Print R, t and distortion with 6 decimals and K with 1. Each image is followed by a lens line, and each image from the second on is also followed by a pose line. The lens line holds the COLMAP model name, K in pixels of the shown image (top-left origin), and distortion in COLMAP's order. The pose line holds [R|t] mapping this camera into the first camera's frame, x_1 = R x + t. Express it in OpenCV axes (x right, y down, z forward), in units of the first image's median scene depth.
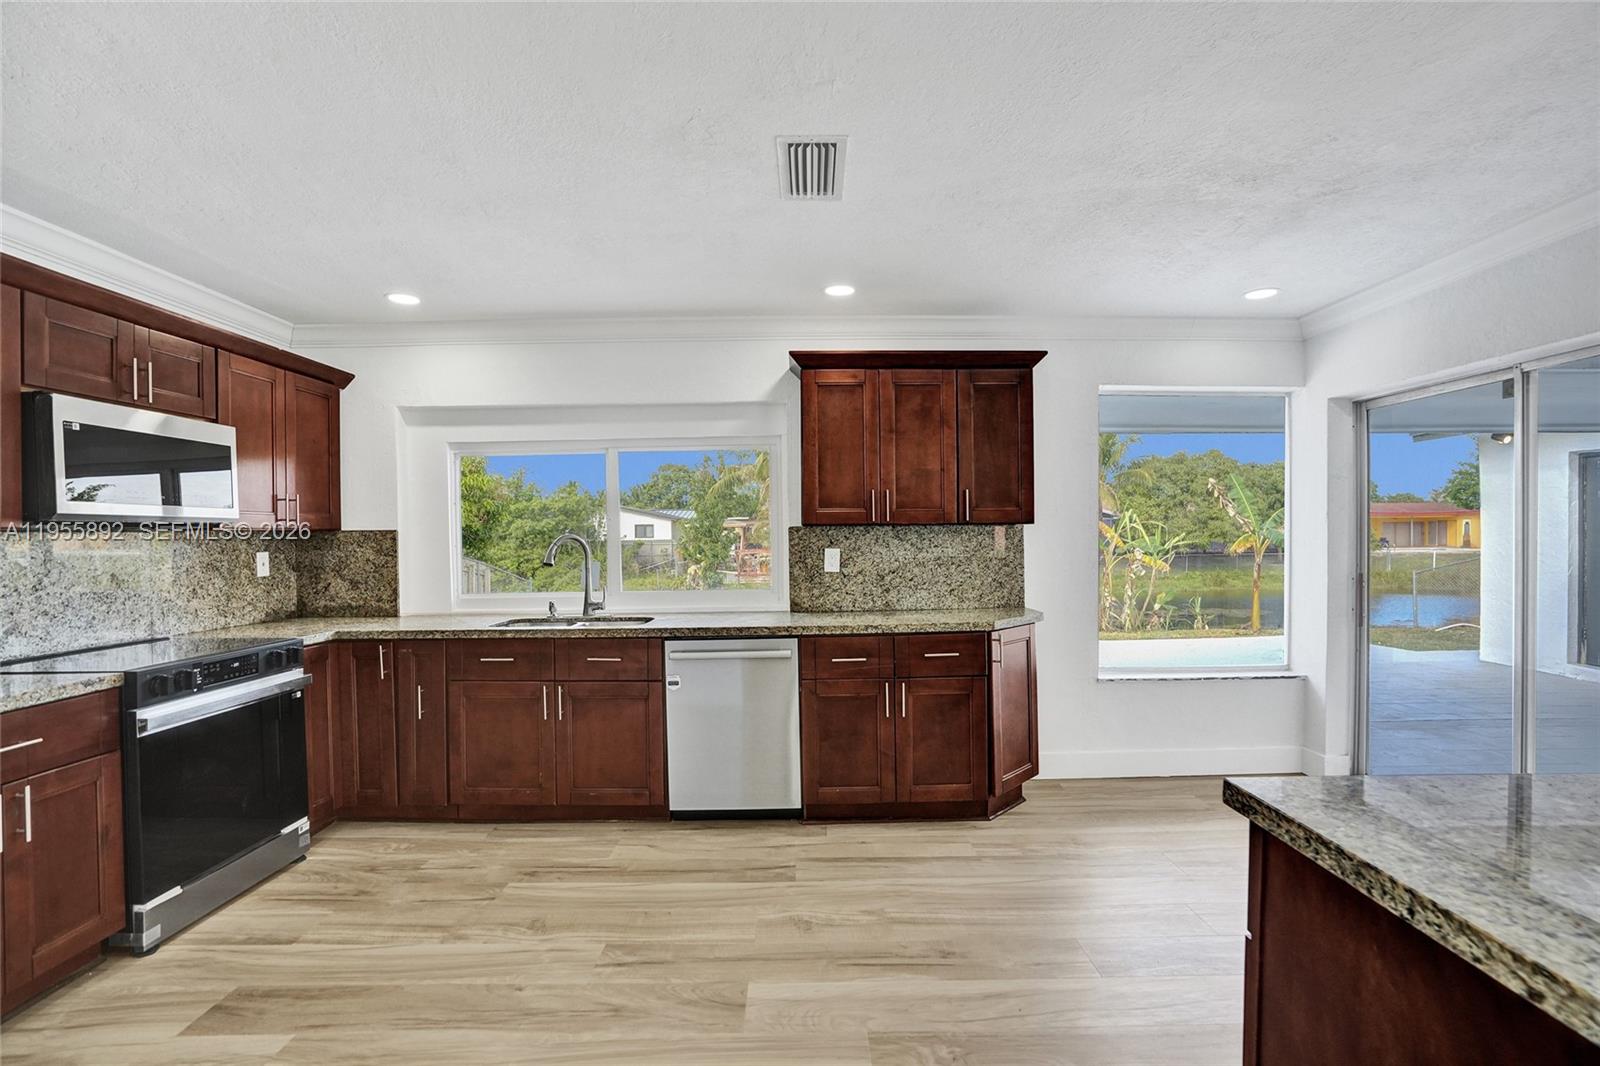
lens RADIAL K [[744.1, 0, 801.5], [0, 744.1, 539.1], [0, 0, 1]] dist [-0.074154, 0.031562]
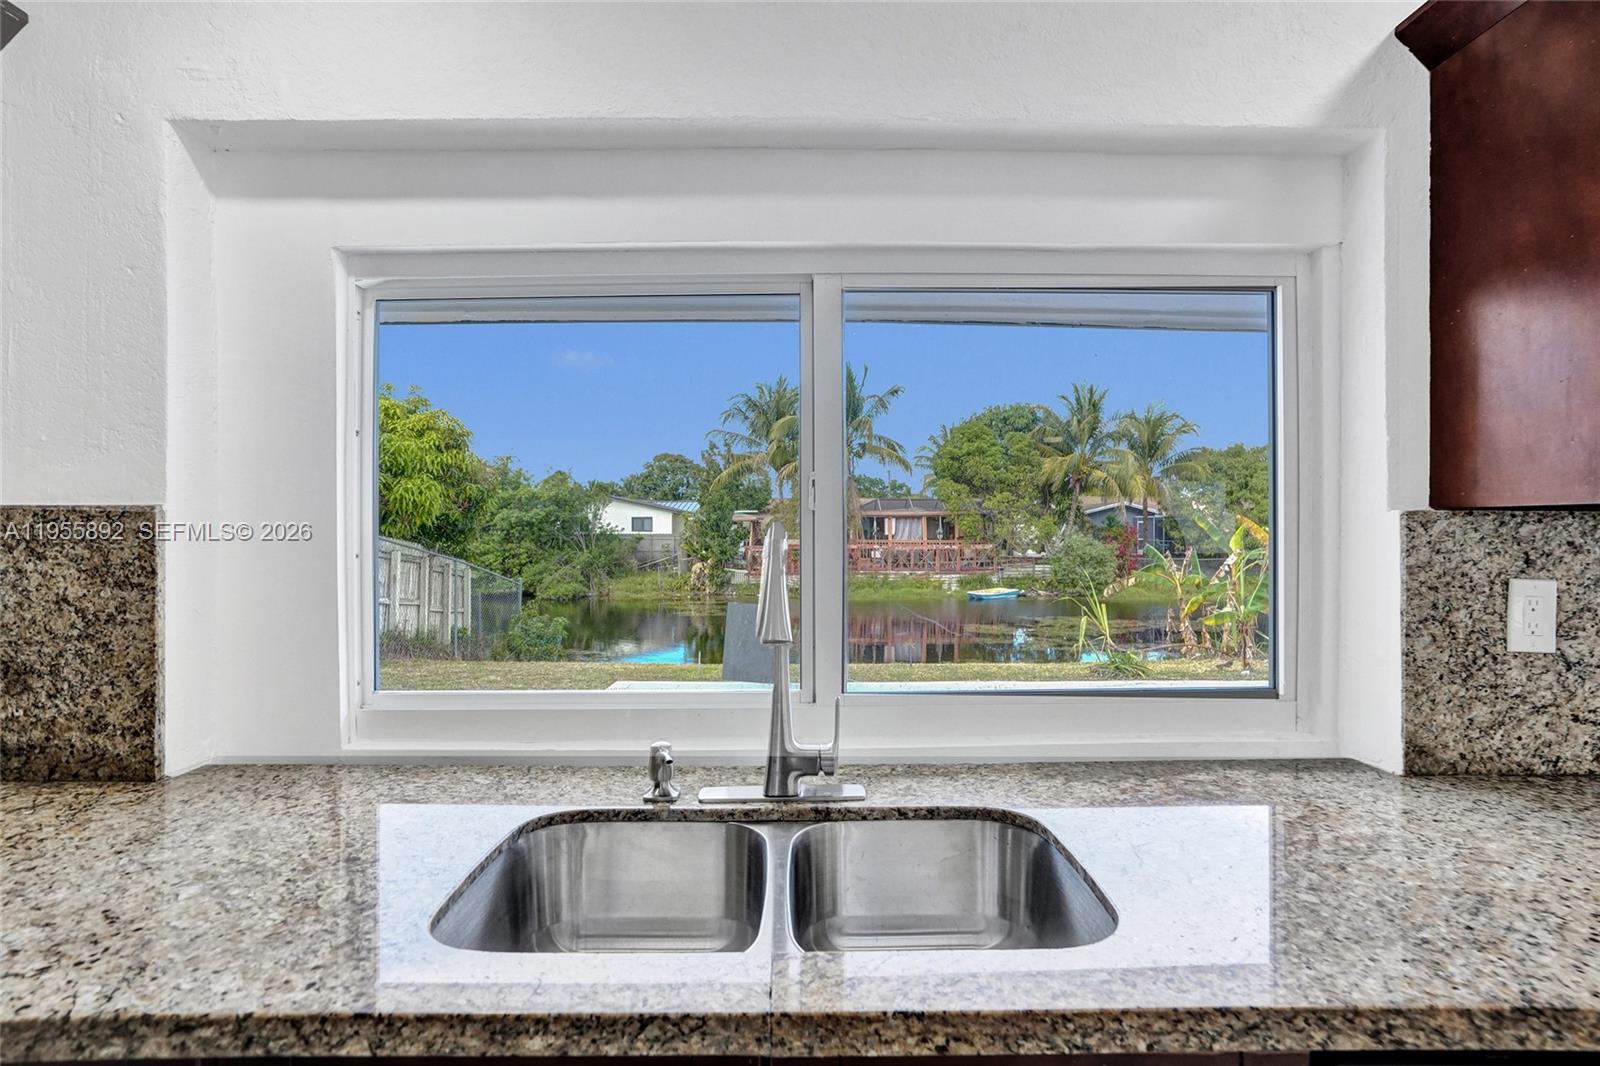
lens RADIAL K [[768.9, 0, 798.7], [0, 768.9, 524.5], [0, 0, 1]] dist [-0.048898, 0.028075]
pose [[0.999922, 0.012121, 0.002994, -0.279413], [-0.012081, 0.999839, -0.013246, -0.003241], [-0.003154, 0.013209, 0.999908, 0.674485]]
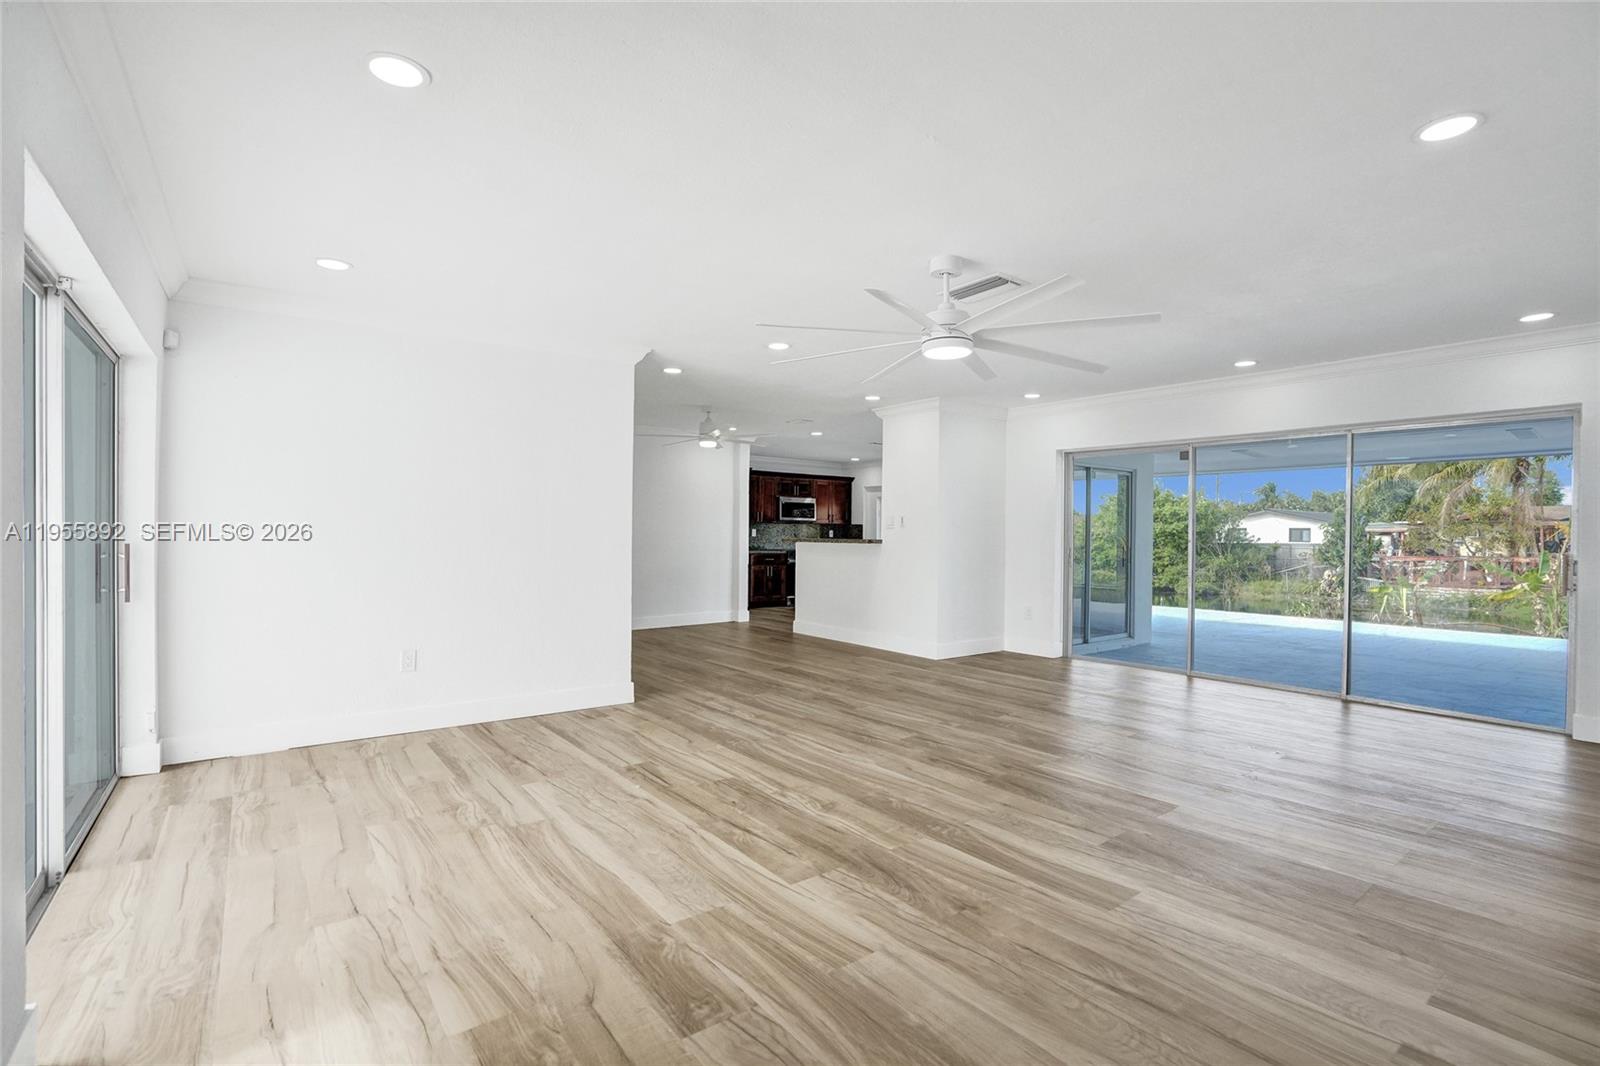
lens RADIAL K [[744.1, 0, 801.5], [0, 744.1, 539.1], [0, 0, 1]] dist [-0.074154, 0.031562]
pose [[0.603962, 0.022832, -0.796686, 1.955982], [-0.025255, 0.999636, 0.009503, 0.028740], [0.796613, 0.014381, 0.604319, -1.247968]]
